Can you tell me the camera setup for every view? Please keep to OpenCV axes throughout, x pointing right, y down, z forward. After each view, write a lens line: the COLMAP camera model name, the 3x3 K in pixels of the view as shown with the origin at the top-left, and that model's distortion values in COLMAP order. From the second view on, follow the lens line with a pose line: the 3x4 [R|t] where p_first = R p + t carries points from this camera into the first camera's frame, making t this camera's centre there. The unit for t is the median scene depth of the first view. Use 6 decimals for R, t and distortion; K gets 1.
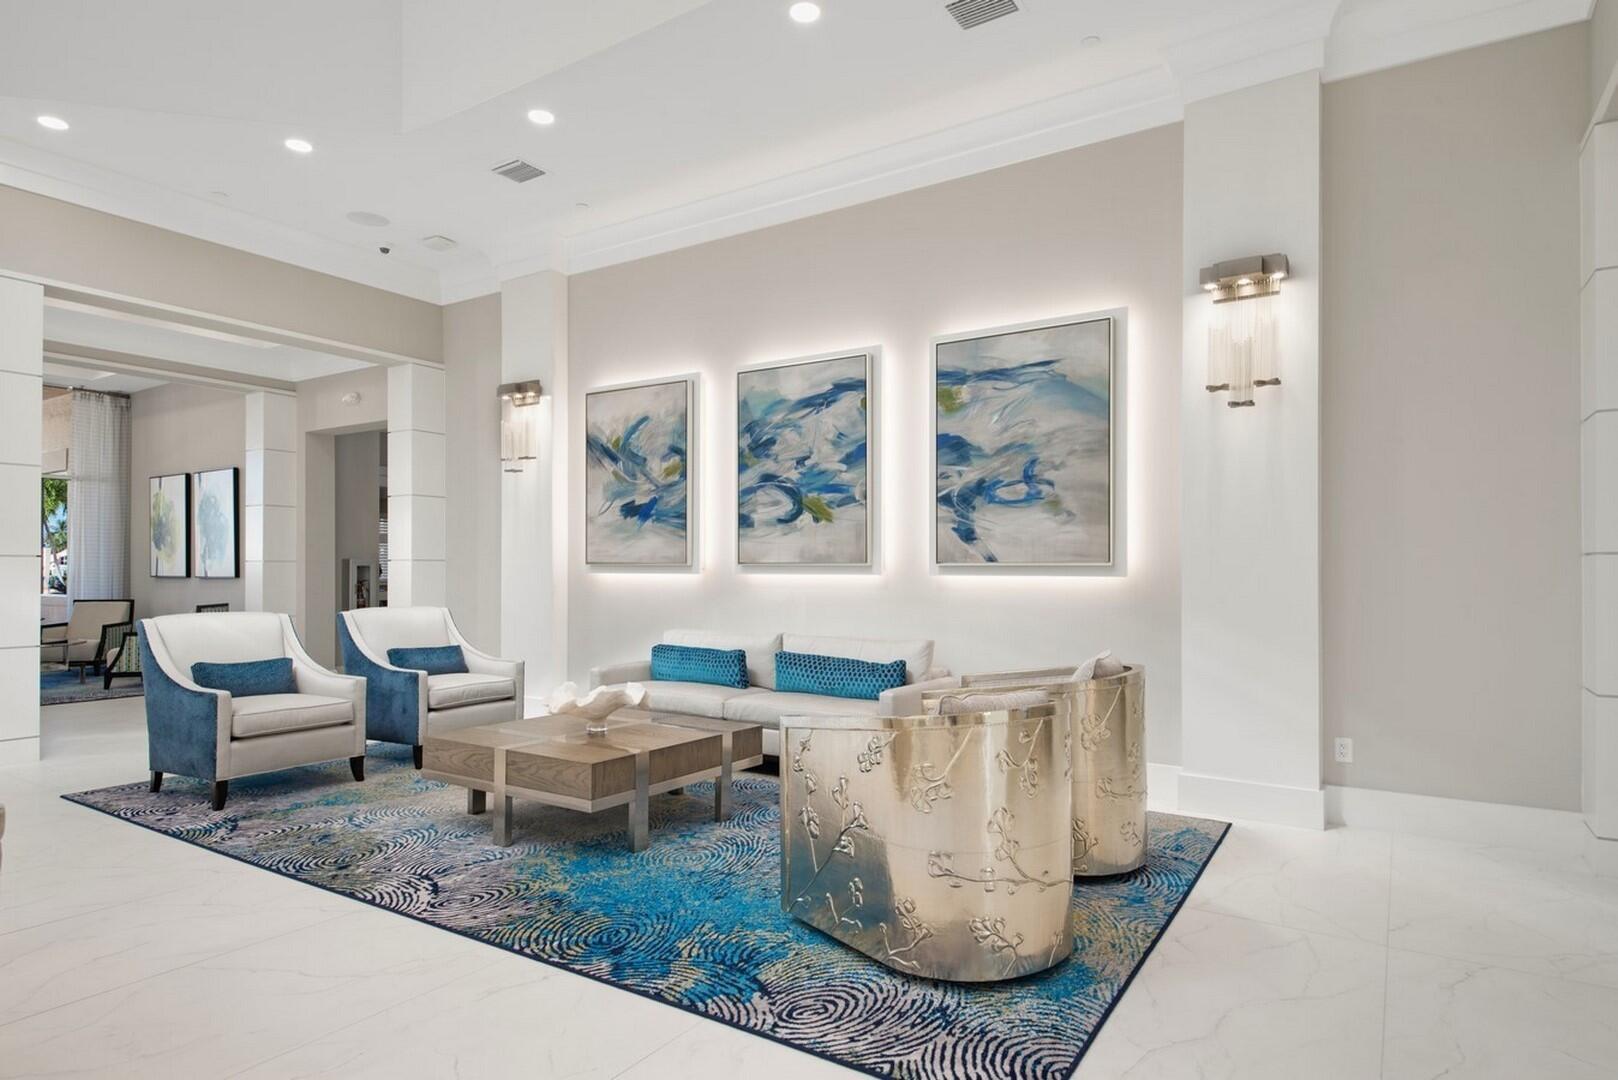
lens RADIAL K [[895.3, 0, 816.4], [0, 895.3, 560.2], [0, 0, 1]] dist [0.022031, -0.028324]
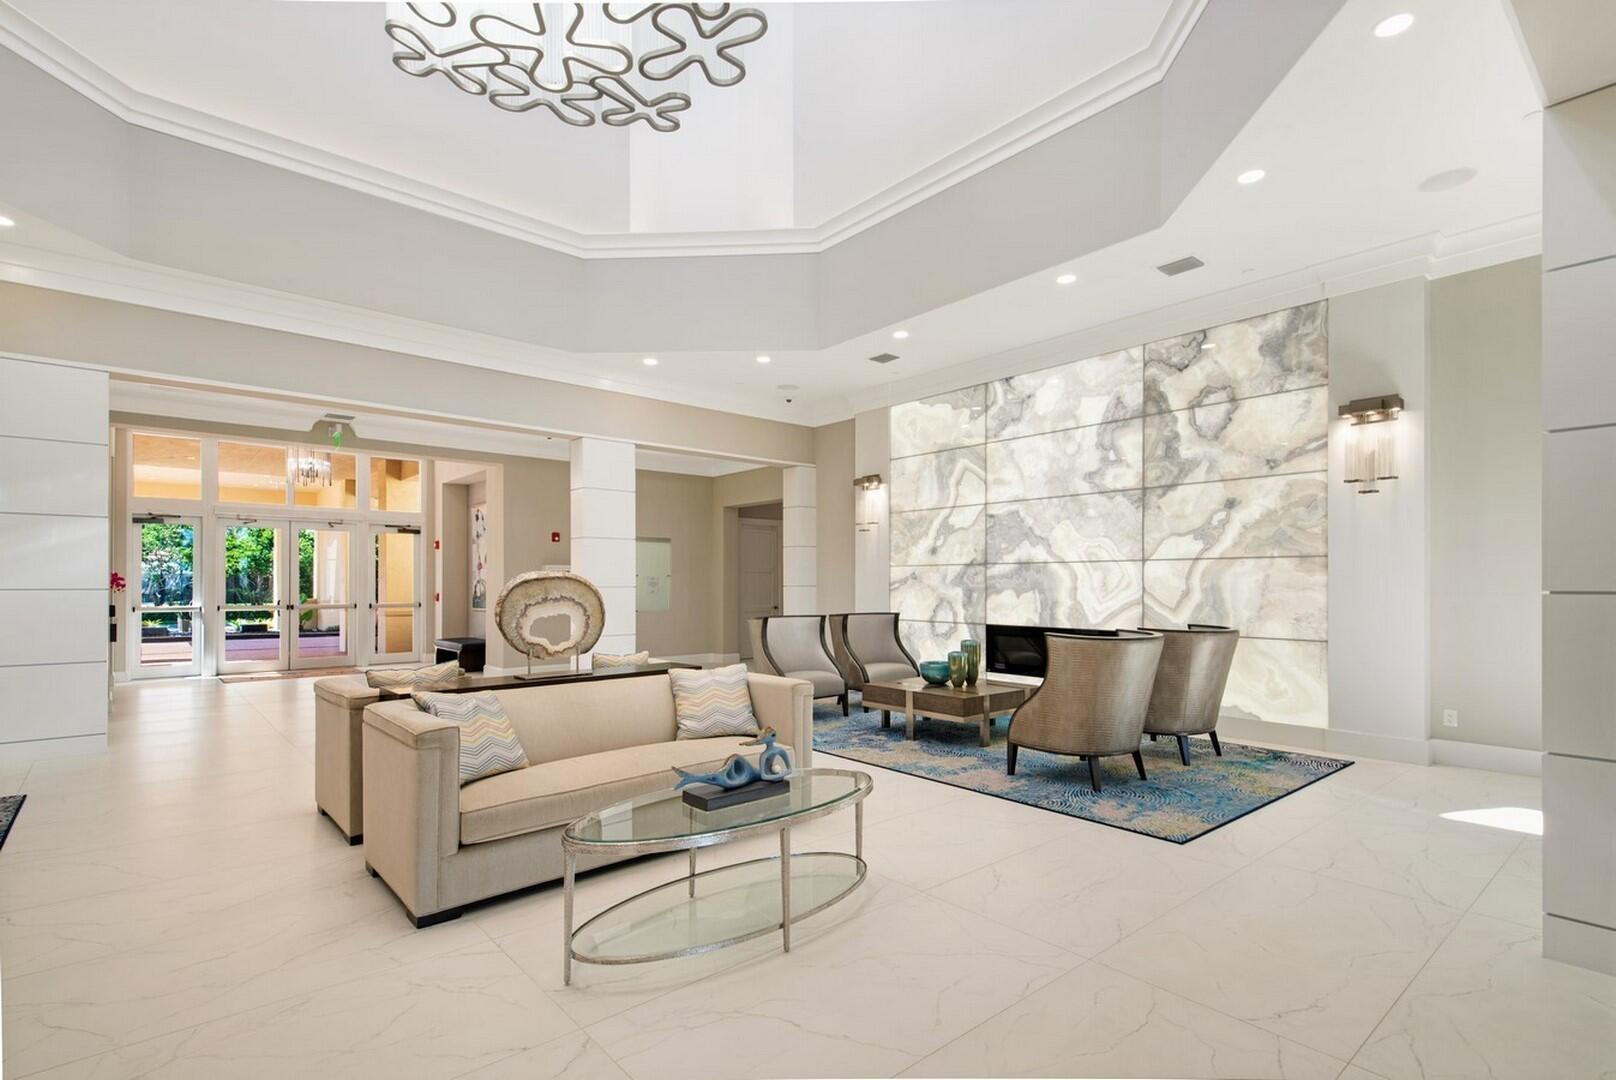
lens RADIAL K [[756.6, 0, 800.9], [0, 756.6, 579.3], [0, 0, 1]] dist [0.000237, -0.000115]
pose [[0.955146, -0.004776, -0.296095, -0.059781], [0.005423, 0.999984, 0.001364, -0.021534], [0.296084, -0.002909, 0.955157, -0.402070]]
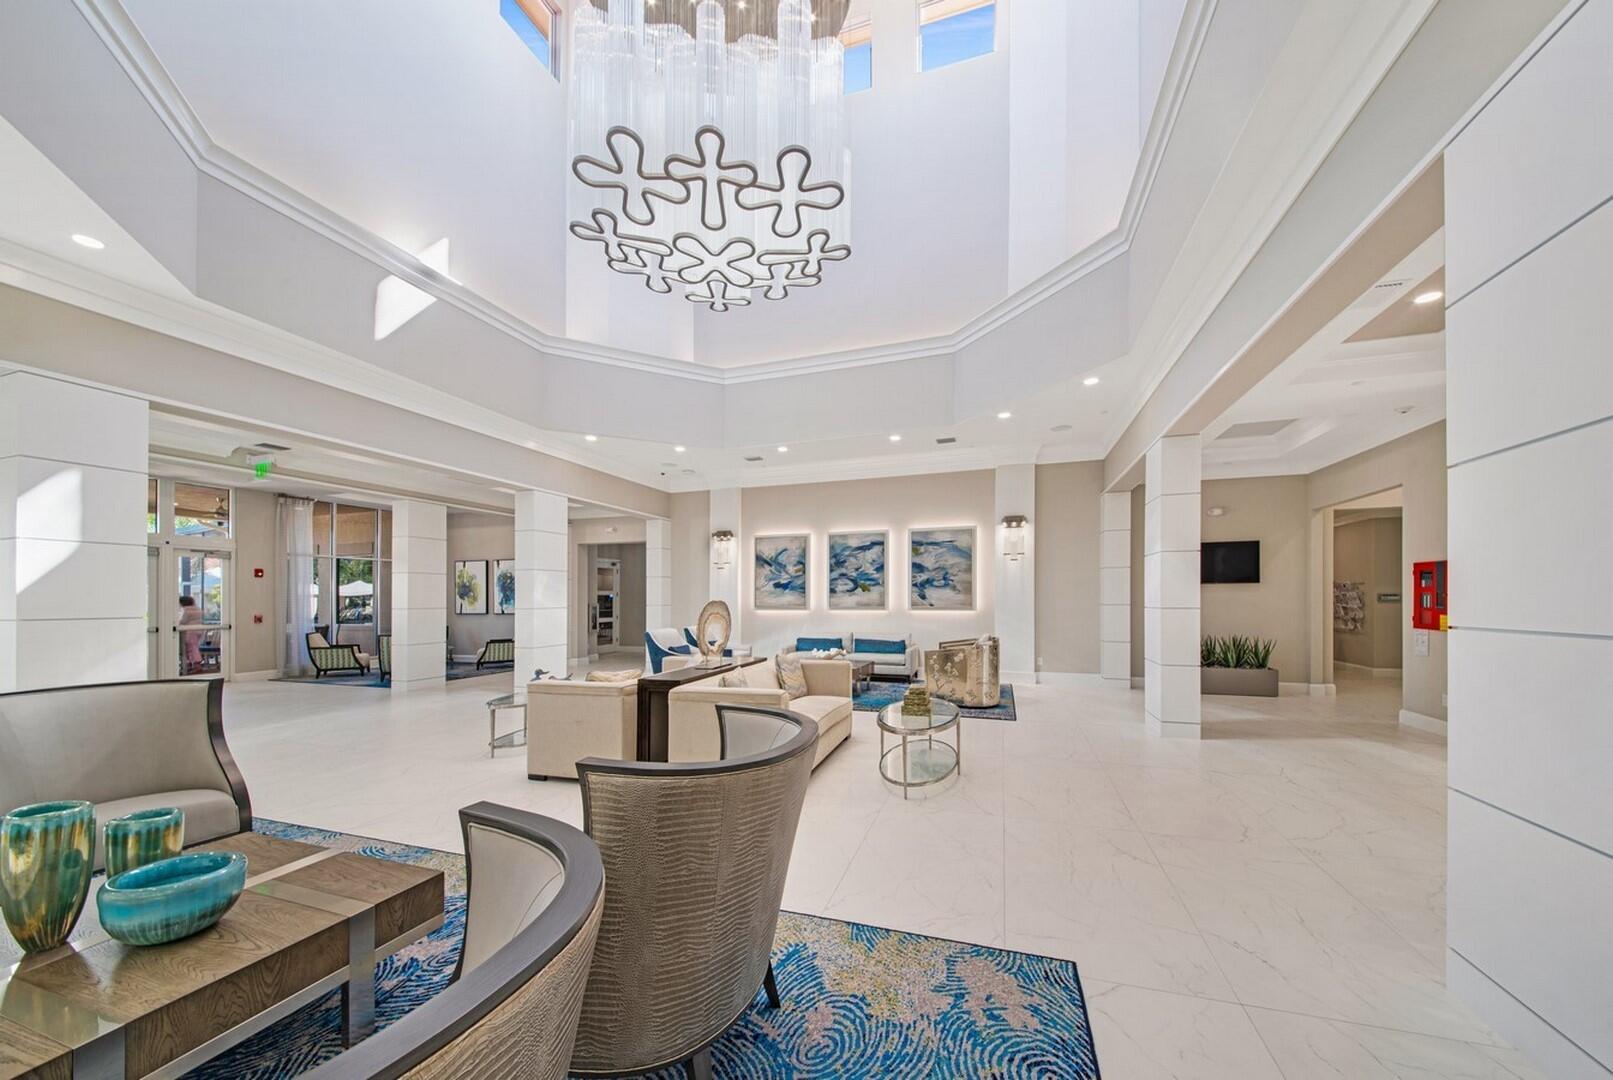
lens RADIAL K [[562.9, 0, 811.7], [0, 562.9, 594.5], [0, 0, 1]] dist [0.000560, 0.000061]
pose [[0.971303, -0.007476, 0.237728, -0.562816], [0.006677, 0.999969, 0.004164, -0.041829], [-0.237752, -0.002457, 0.971323, -0.640964]]
